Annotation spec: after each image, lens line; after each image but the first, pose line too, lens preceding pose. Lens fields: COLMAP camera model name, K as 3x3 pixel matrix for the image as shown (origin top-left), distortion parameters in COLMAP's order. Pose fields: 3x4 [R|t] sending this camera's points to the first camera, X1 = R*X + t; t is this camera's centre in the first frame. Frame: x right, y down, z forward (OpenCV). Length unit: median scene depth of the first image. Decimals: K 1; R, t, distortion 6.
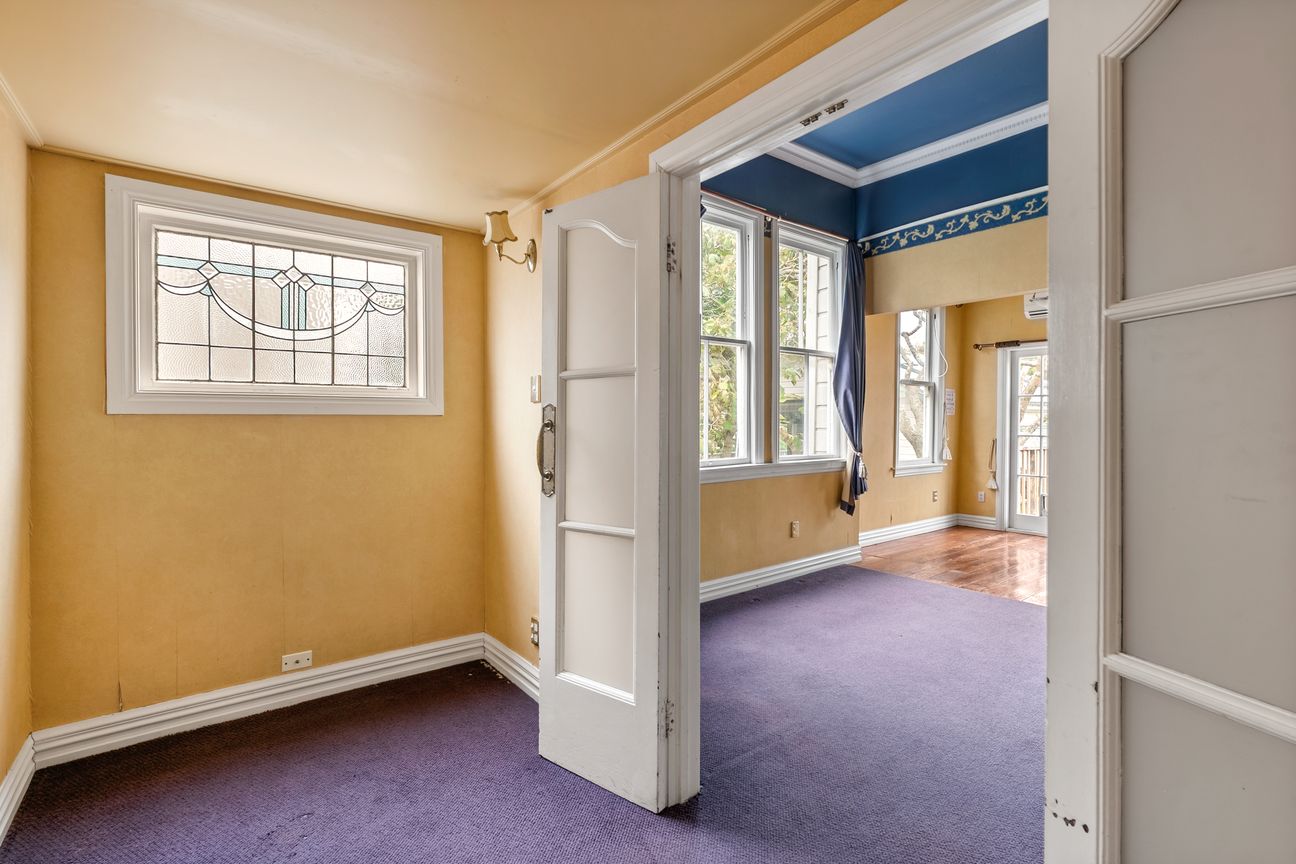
lens RADIAL K [[596.7, 0, 648.0], [0, 596.7, 413.8], [0, 0, 1]] dist [-0.001475, 0.001051]
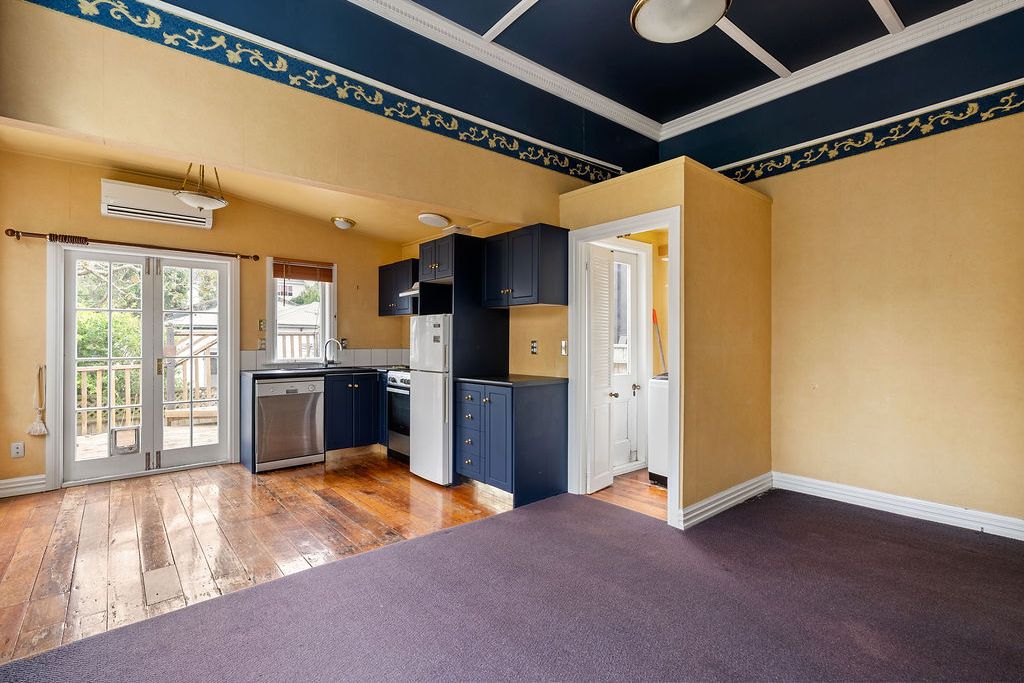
lens RADIAL K [[463.0, 0, 512.0], [0, 463.0, 341.5], [0, 0, 1]] dist [-0.002465, 0.000207]
pose [[-0.035469, -0.004609, 0.999360, -0.002563], [-0.007765, 0.999960, 0.004336, 0.007509], [-0.999341, -0.007606, -0.035503, 0.606989]]
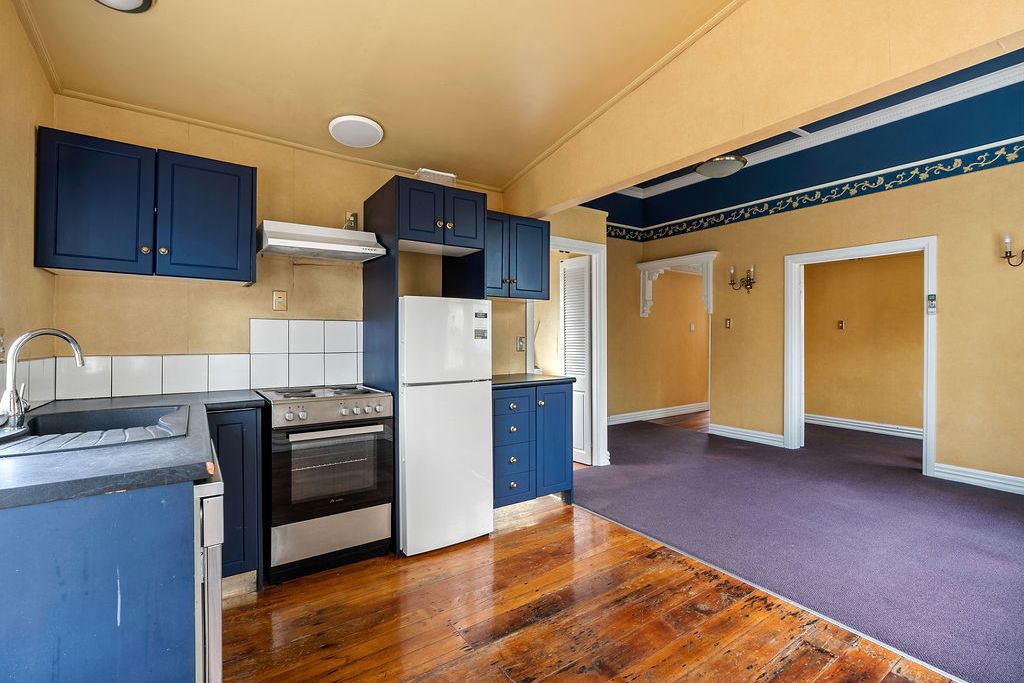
lens RADIAL K [[463.0, 0, 512.0], [0, 463.0, 341.5], [0, 0, 1]] dist [-0.002465, 0.000207]
pose [[-0.997086, 0.000237, 0.076289, 0.708340], [0.000781, 0.999974, 0.007100, 0.012812], [-0.076286, 0.007139, -0.997060, 1.265218]]
